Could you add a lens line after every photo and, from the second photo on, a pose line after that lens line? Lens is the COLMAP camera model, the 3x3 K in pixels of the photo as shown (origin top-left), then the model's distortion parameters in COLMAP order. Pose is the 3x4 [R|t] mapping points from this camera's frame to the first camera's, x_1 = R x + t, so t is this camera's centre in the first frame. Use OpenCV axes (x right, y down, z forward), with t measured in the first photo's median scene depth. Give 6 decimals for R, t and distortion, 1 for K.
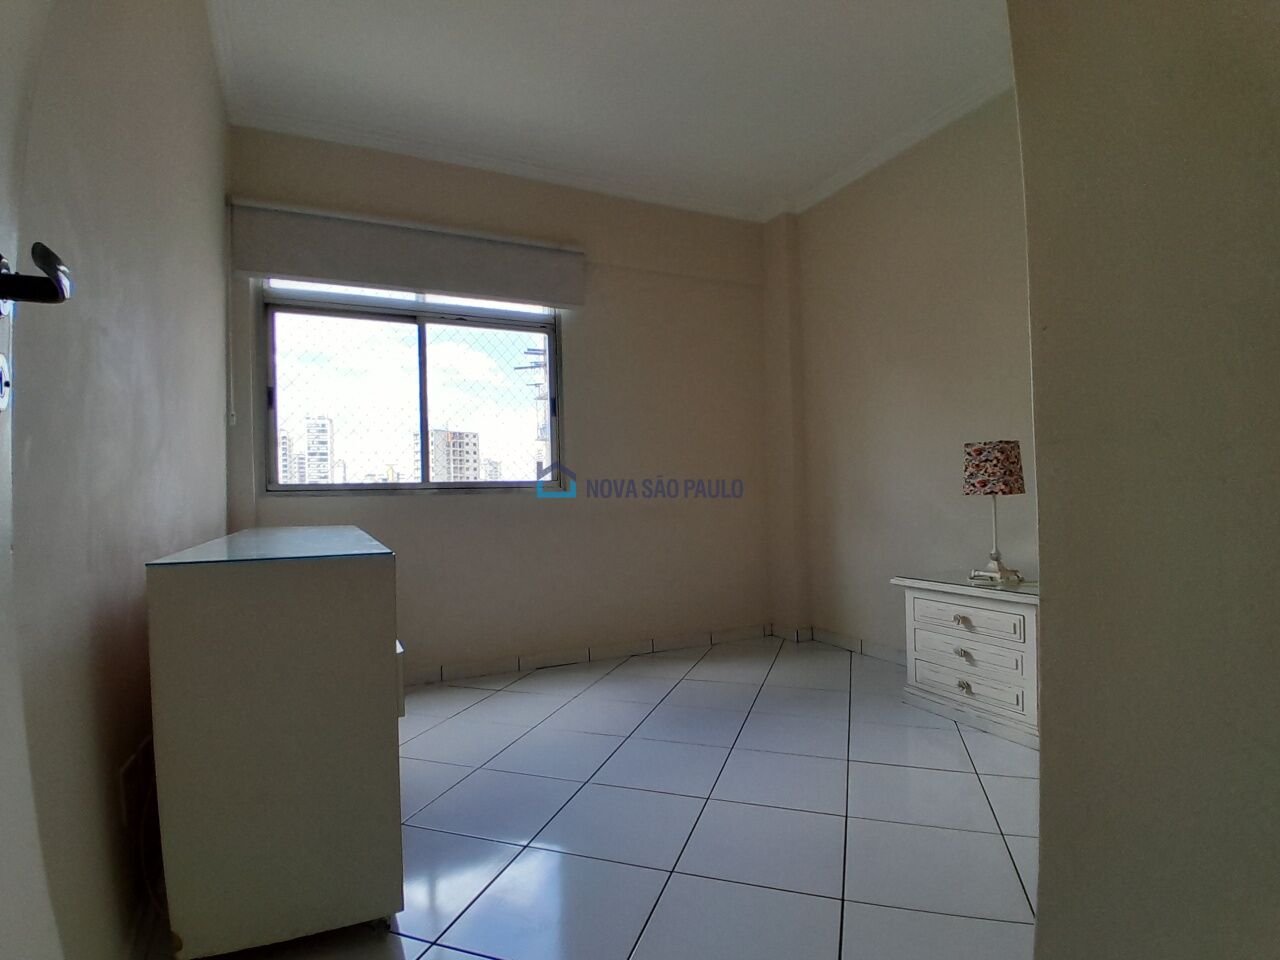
lens RADIAL K [[639.0, 0, 638.9], [0, 639.0, 487.2], [0, 0, 1]] dist [0.004866, -0.047319]
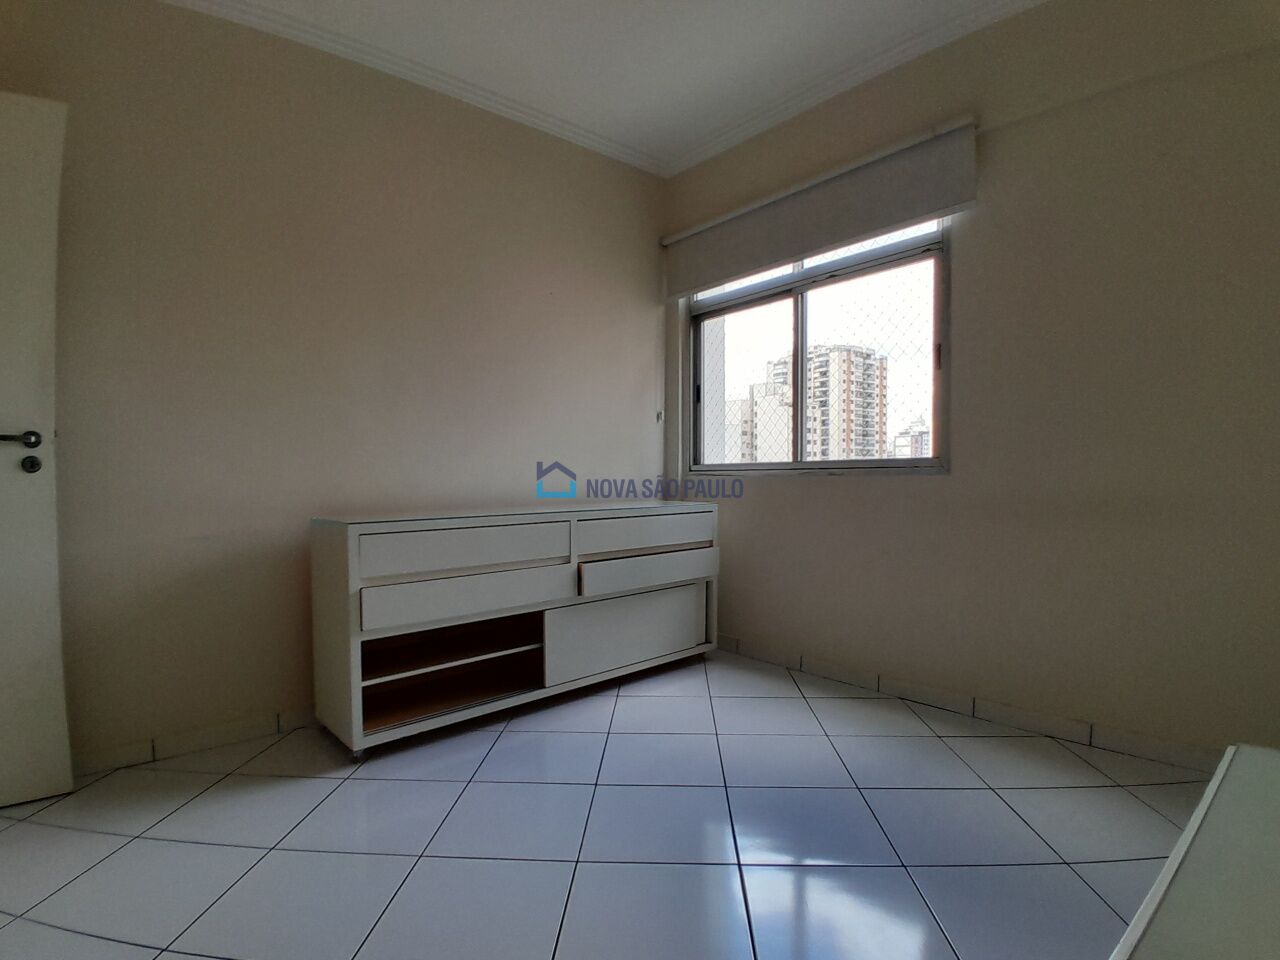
lens RADIAL K [[639.0, 0, 638.9], [0, 639.0, 487.2], [0, 0, 1]] dist [0.004866, -0.047319]
pose [[0.278693, 0.036730, -0.959678, 0.664694], [0.016453, 0.998939, 0.043011, -0.018646], [0.960239, -0.027777, 0.277793, 0.648655]]
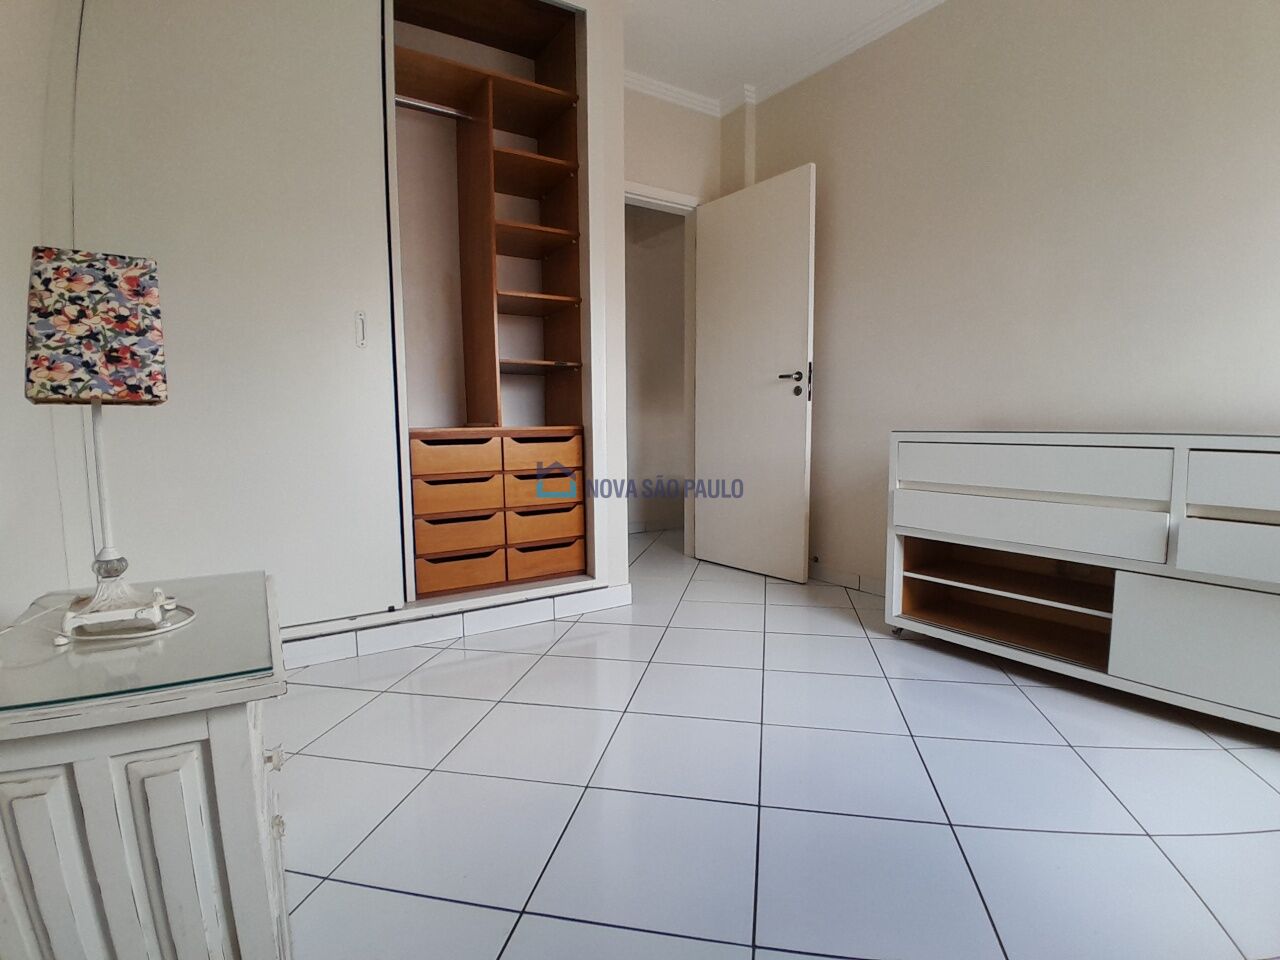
lens RADIAL K [[633.7, 0, 640.0], [0, 633.7, 480.0], [0, 0, 1]] dist [0.004202, -0.046106]
pose [[-0.991375, 0.048823, -0.121624, 0.275655], [0.039487, 0.996170, 0.078018, 0.039626], [0.124968, 0.072543, -0.989505, 1.396446]]
